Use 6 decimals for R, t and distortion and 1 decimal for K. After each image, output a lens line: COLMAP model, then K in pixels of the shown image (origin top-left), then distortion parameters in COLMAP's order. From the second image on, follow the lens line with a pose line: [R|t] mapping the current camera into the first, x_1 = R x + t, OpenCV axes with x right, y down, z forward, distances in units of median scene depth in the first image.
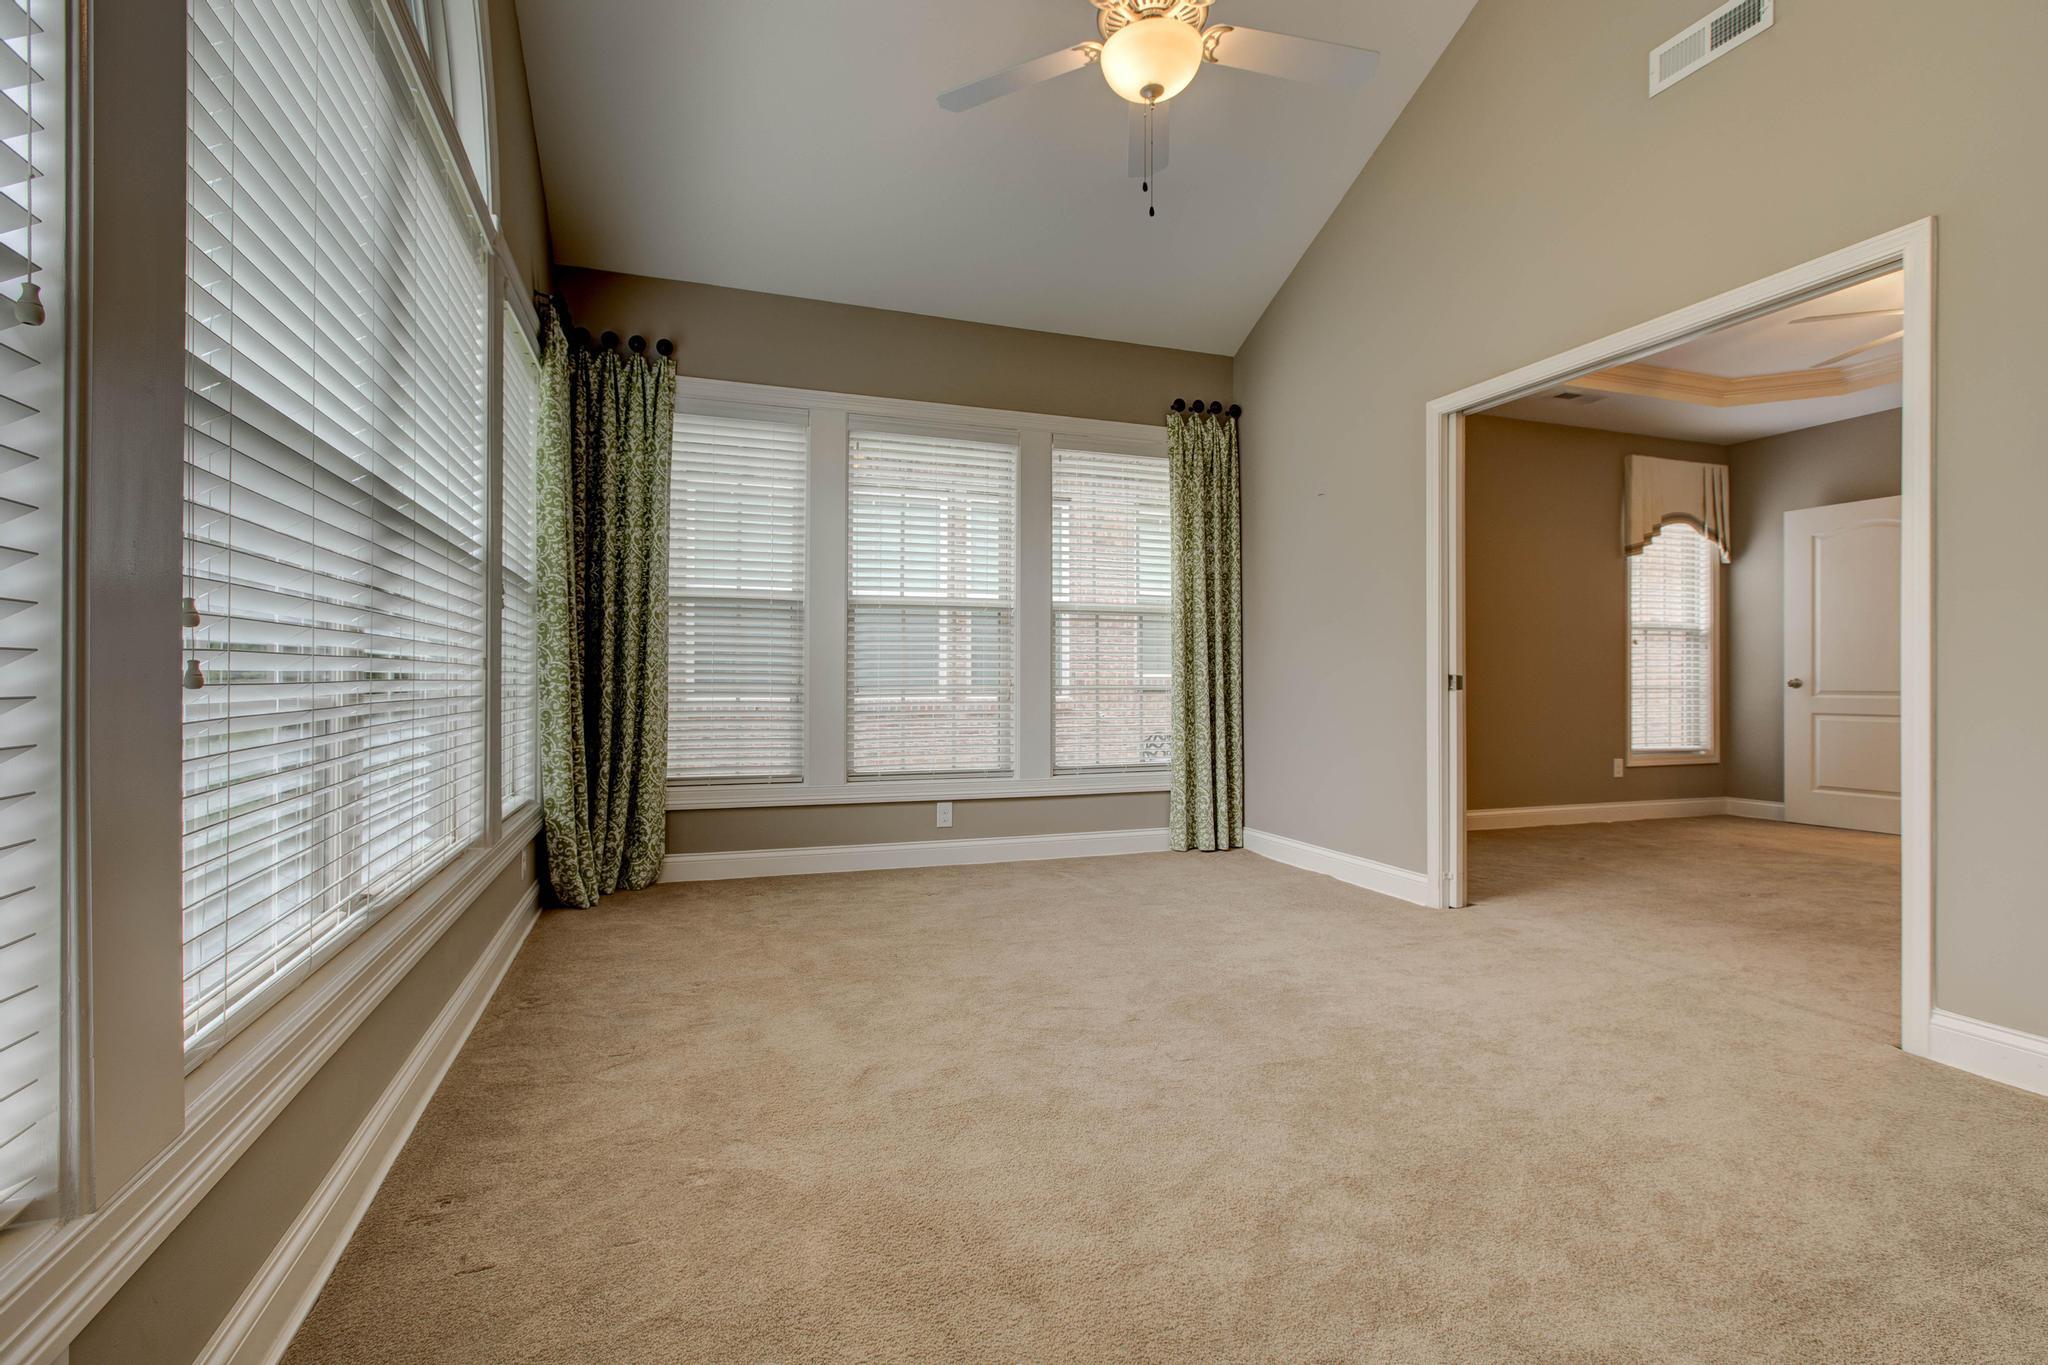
lens RADIAL K [[962.5, 0, 1015.9], [0, 962.5, 680.2], [0, 0, 1]] dist [0.000778, 0.000489]
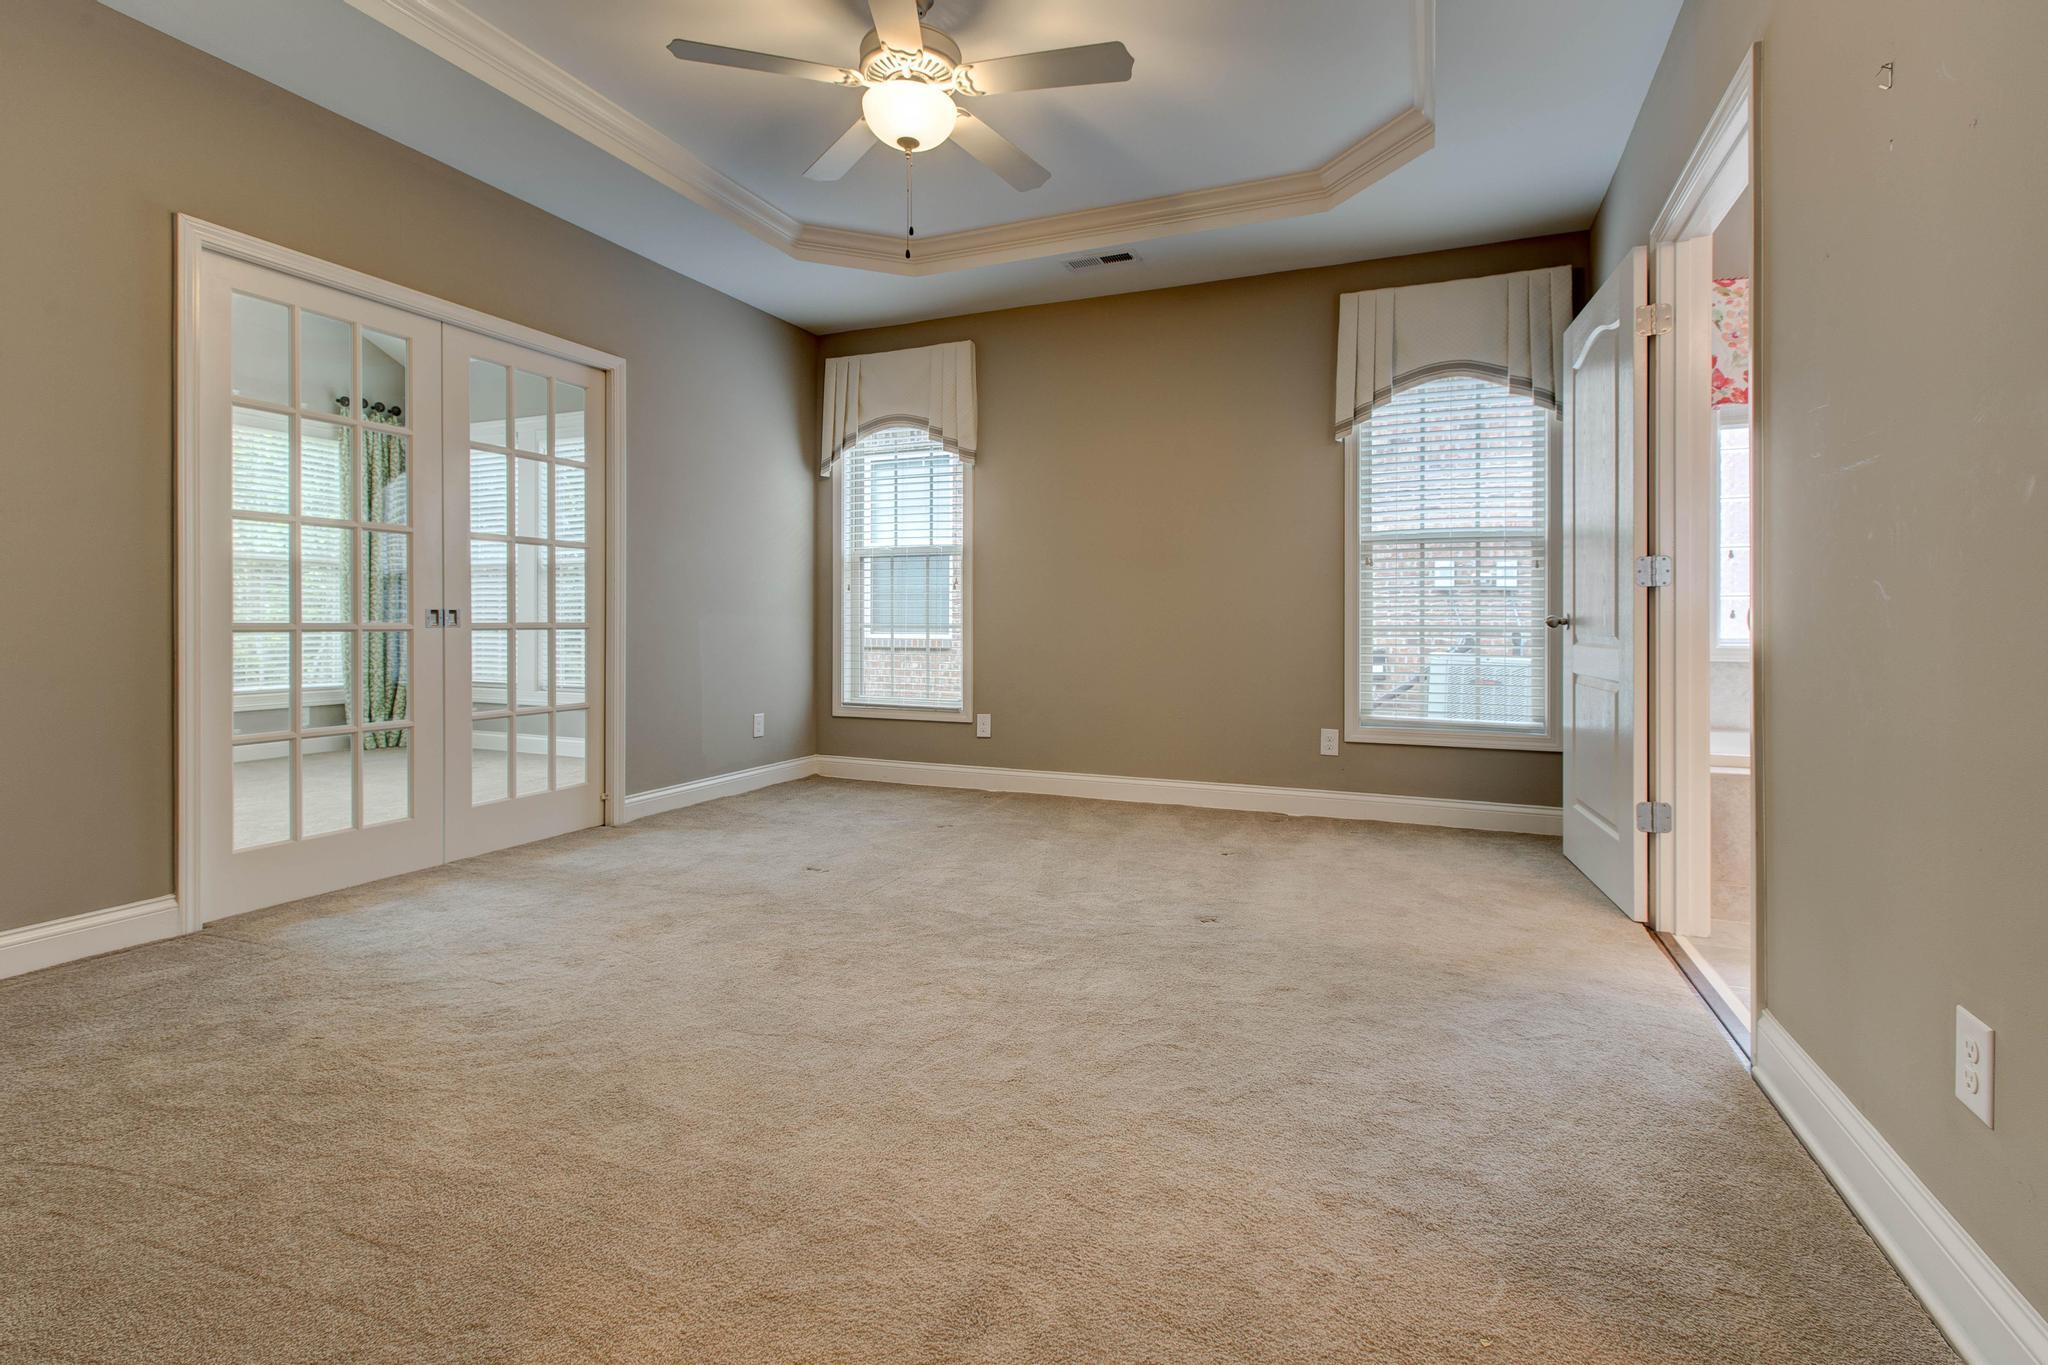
lens RADIAL K [[969.6, 0, 1023.3], [0, 969.6, 622.9], [0, 0, 1]] dist [0.000620, -0.000006]
pose [[0.742854, 0.000948, -0.669453, 0.800143], [-0.000408, 0.999999, 0.000963, 0.002840], [0.669454, -0.000442, 0.742853, 0.274795]]
